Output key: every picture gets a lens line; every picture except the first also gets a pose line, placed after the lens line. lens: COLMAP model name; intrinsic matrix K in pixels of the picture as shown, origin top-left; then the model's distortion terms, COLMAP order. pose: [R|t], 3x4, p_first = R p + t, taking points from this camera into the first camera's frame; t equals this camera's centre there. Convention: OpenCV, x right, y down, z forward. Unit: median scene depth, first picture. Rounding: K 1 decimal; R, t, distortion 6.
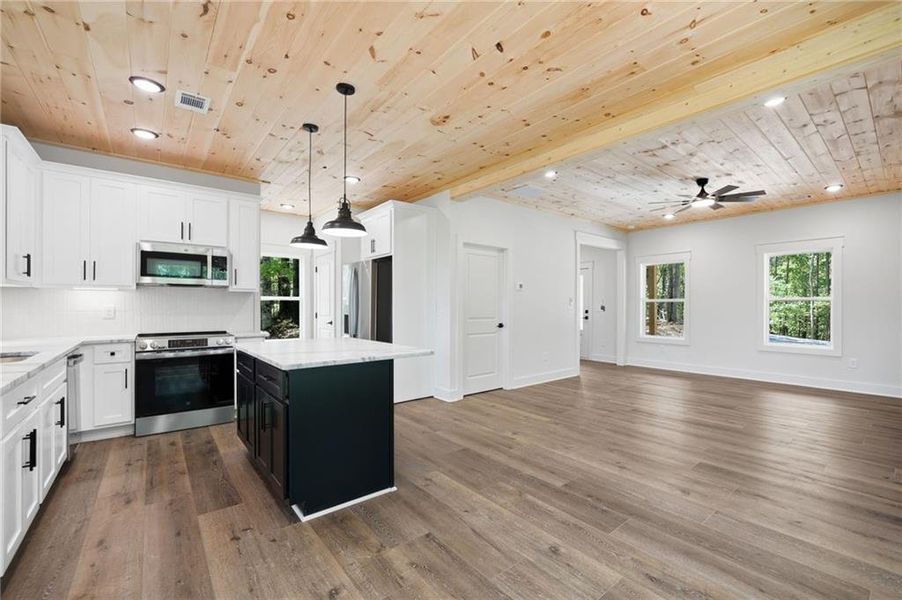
lens RADIAL K [[391.2, 0, 476.7], [0, 391.2, 302.6], [0, 0, 1]] dist [-0.002735, -0.000111]
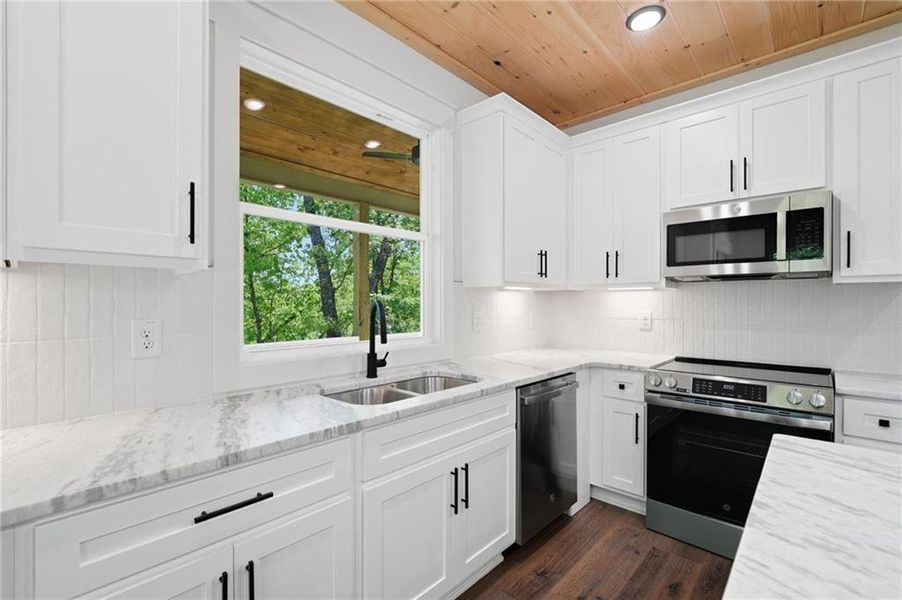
lens RADIAL K [[391.2, 0, 476.7], [0, 391.2, 302.6], [0, 0, 1]] dist [-0.002735, -0.000111]
pose [[0.137109, -0.000444, -0.990556, -0.274009], [0.008443, 0.999964, 0.000720, -0.012310], [0.990520, -0.008462, 0.137108, 0.595911]]
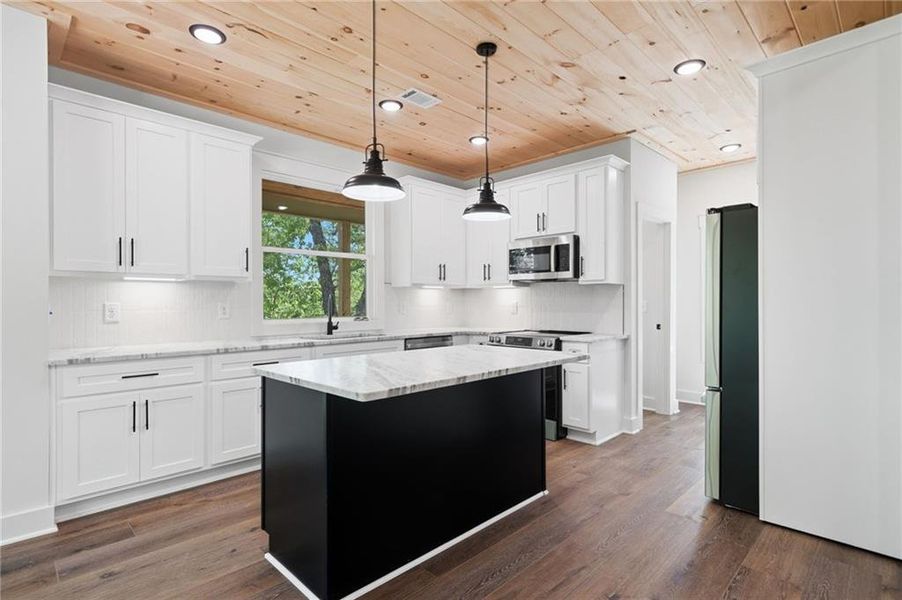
lens RADIAL K [[440.2, 0, 492.9], [0, 440.2, 300.5], [0, 0, 1]] dist [0.019690, 0.000036]
pose [[0.113447, -0.000841, -0.993544, 0.312815], [0.012297, 0.999924, 0.000557, 0.002847], [0.993468, -0.012280, 0.113449, 0.800040]]
